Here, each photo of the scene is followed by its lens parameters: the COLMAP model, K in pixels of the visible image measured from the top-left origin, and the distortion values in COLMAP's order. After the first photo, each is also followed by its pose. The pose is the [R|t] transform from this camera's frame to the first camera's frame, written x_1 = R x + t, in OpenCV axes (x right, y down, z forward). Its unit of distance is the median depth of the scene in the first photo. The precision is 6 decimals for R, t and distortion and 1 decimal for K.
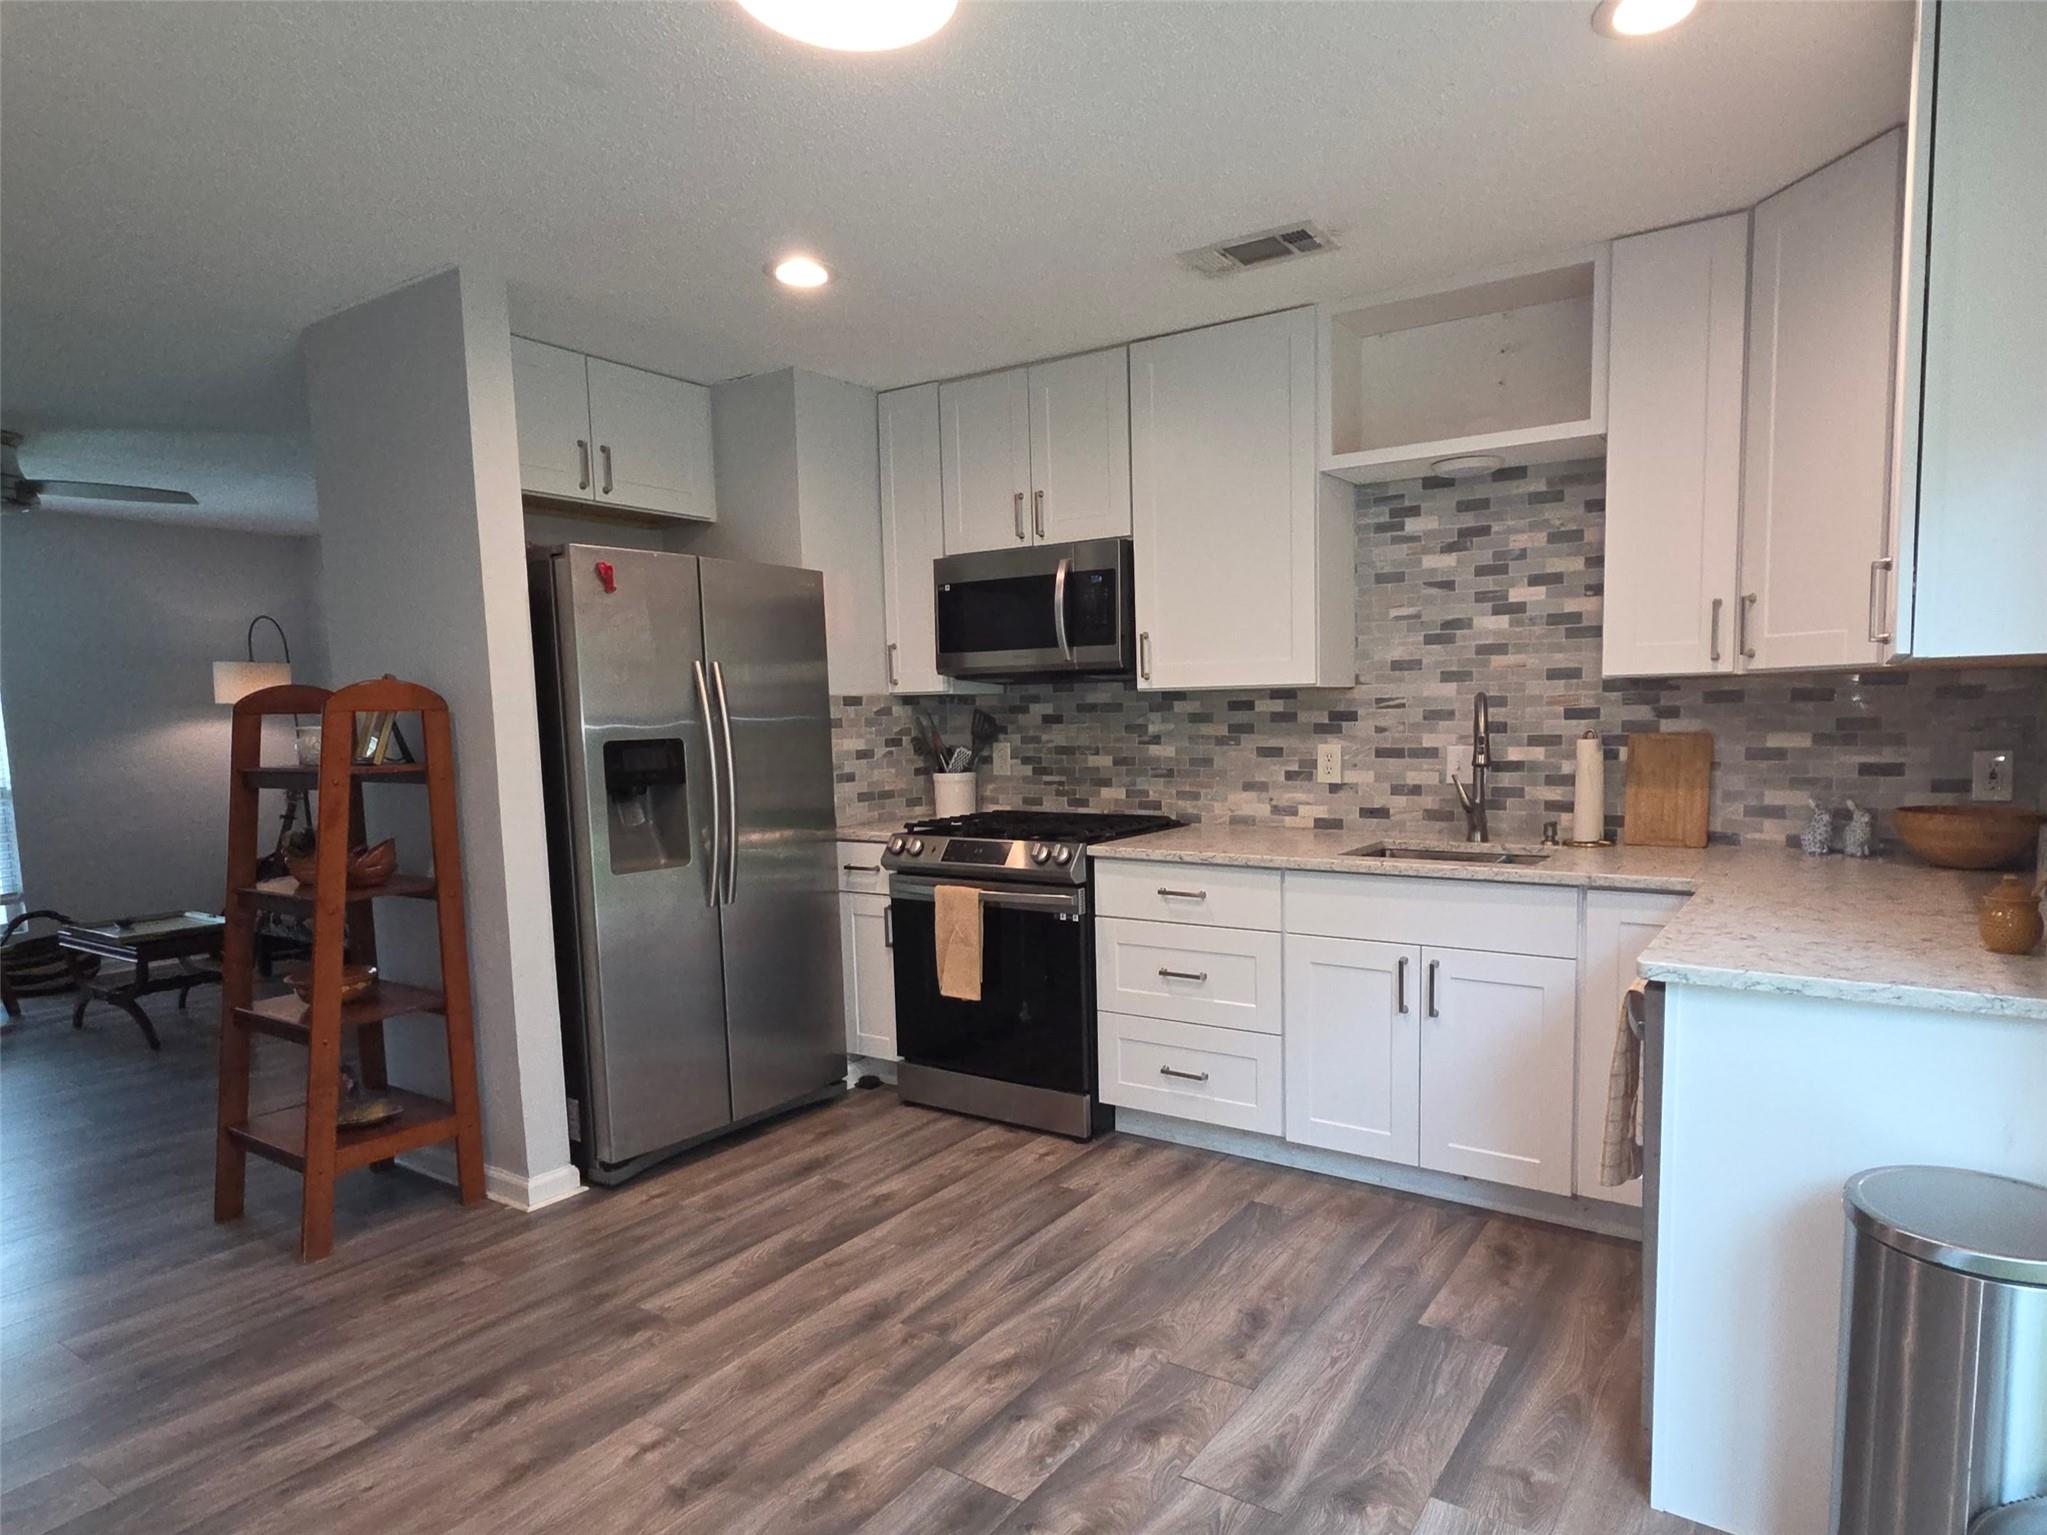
lens RADIAL K [[1194.9, 0, 1030.1], [0, 1194.9, 814.9], [0, 0, 1]] dist [0.002630, -0.000015]
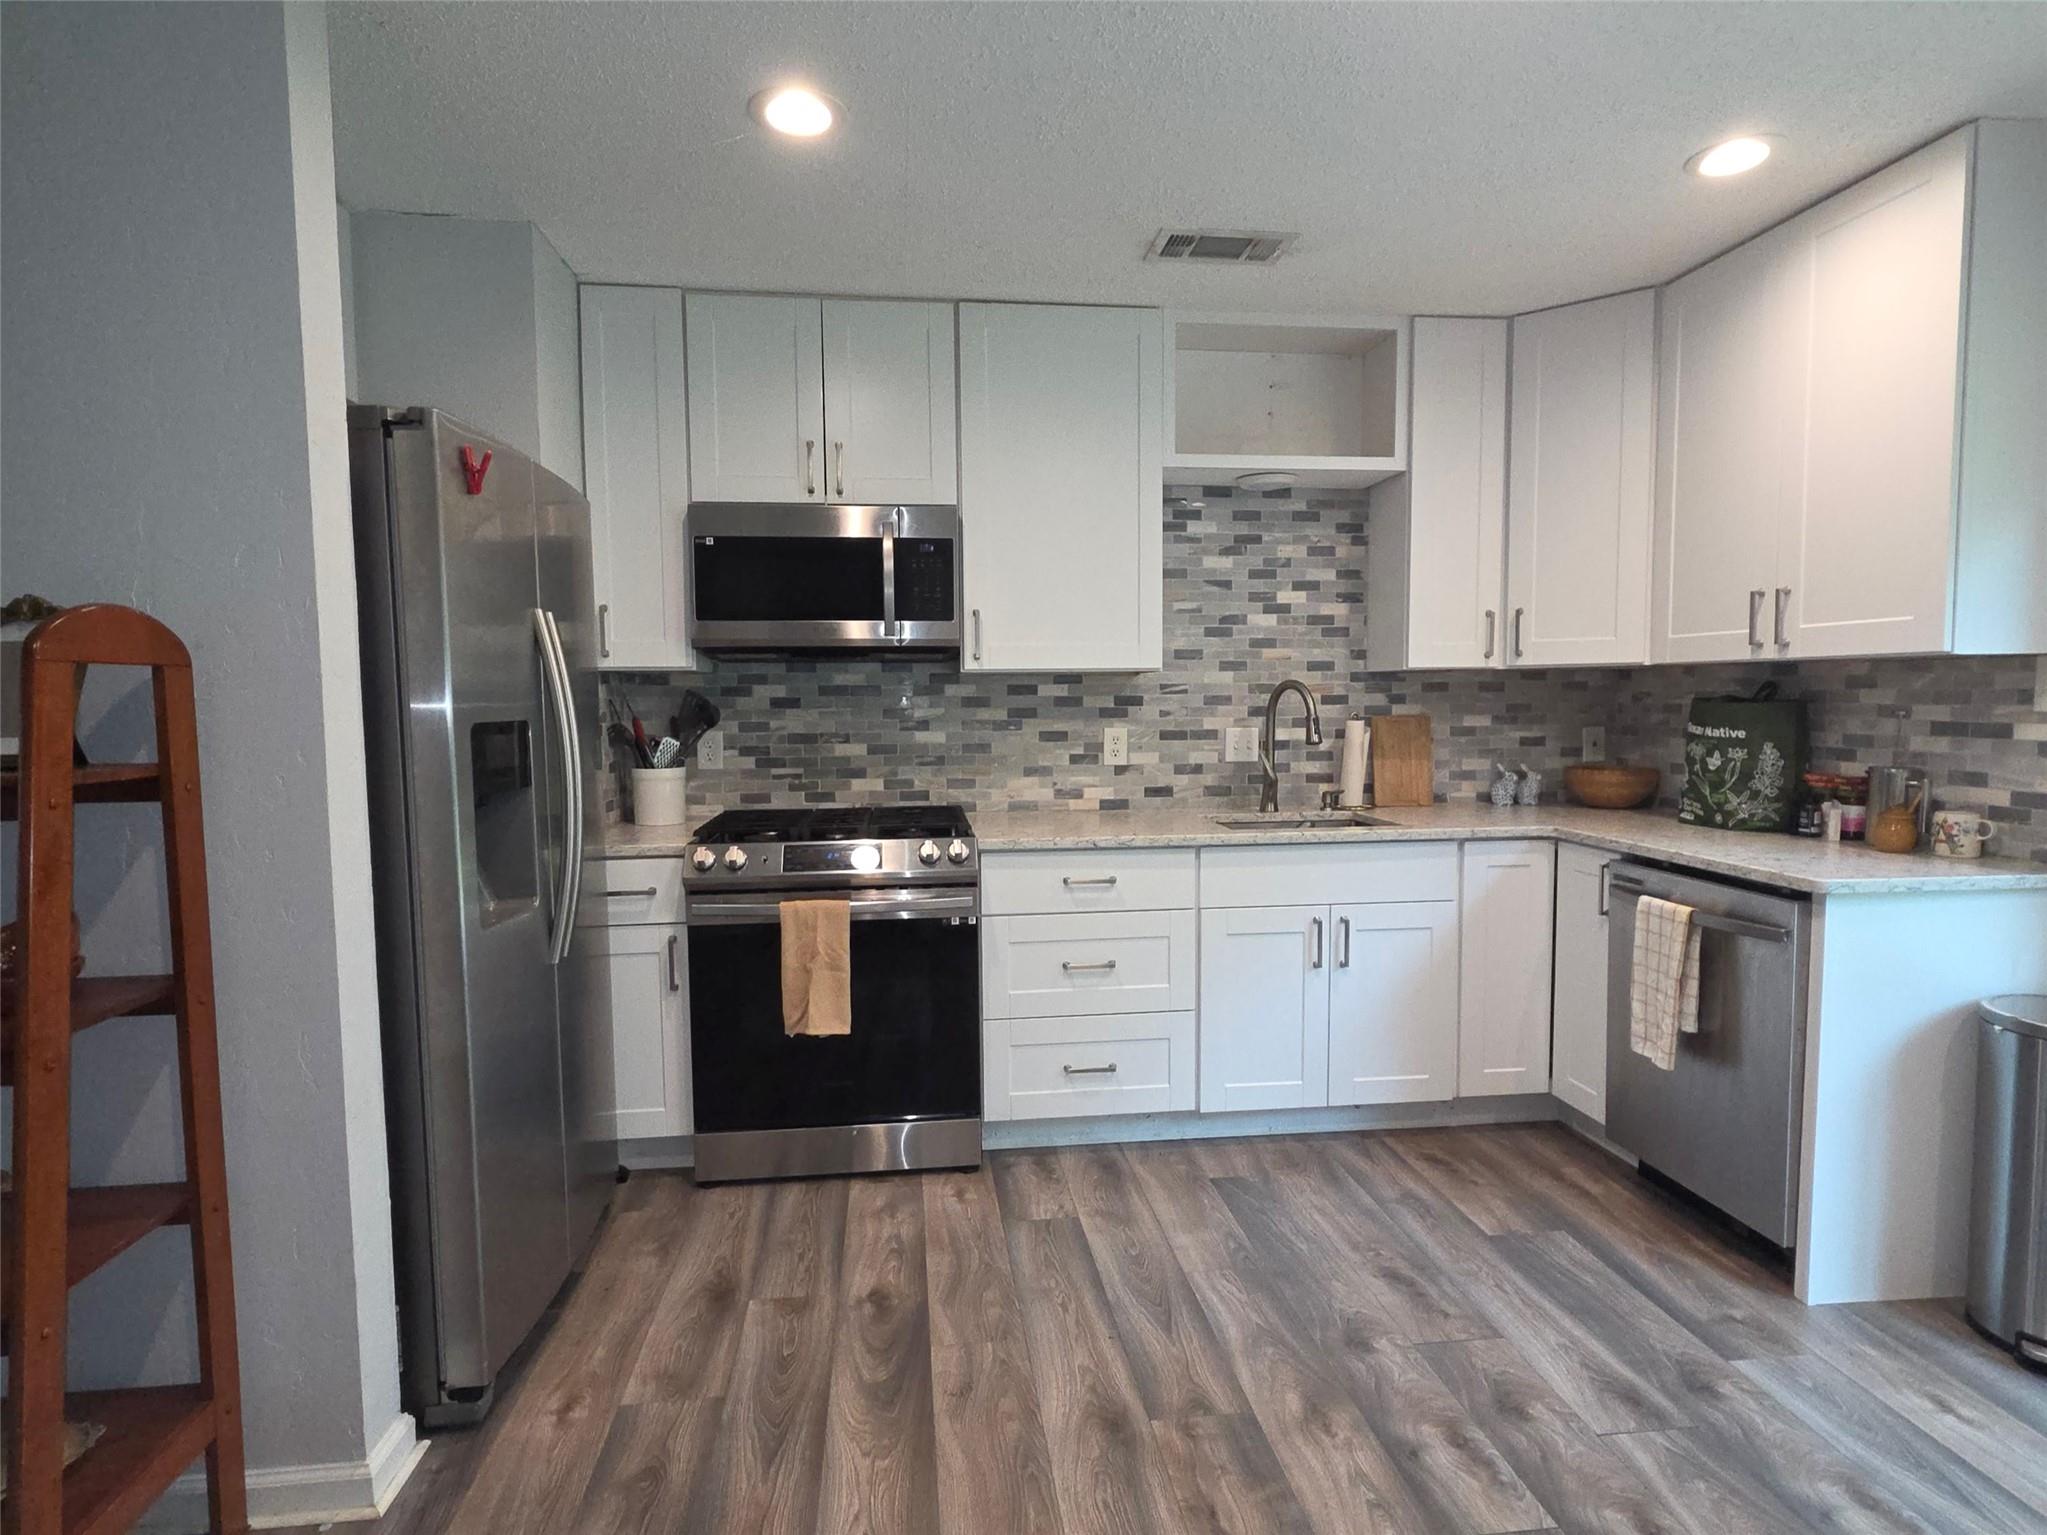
lens RADIAL K [[1148.3, 0, 1023.5], [0, 1148.3, 767.5], [0, 0, 1]] dist [0.001249, 0.000493]
pose [[0.757794, -0.026471, 0.651957, -0.491722], [0.050717, 0.998543, -0.018407, -0.010951], [-0.650520, 0.047014, 0.758033, 0.313329]]
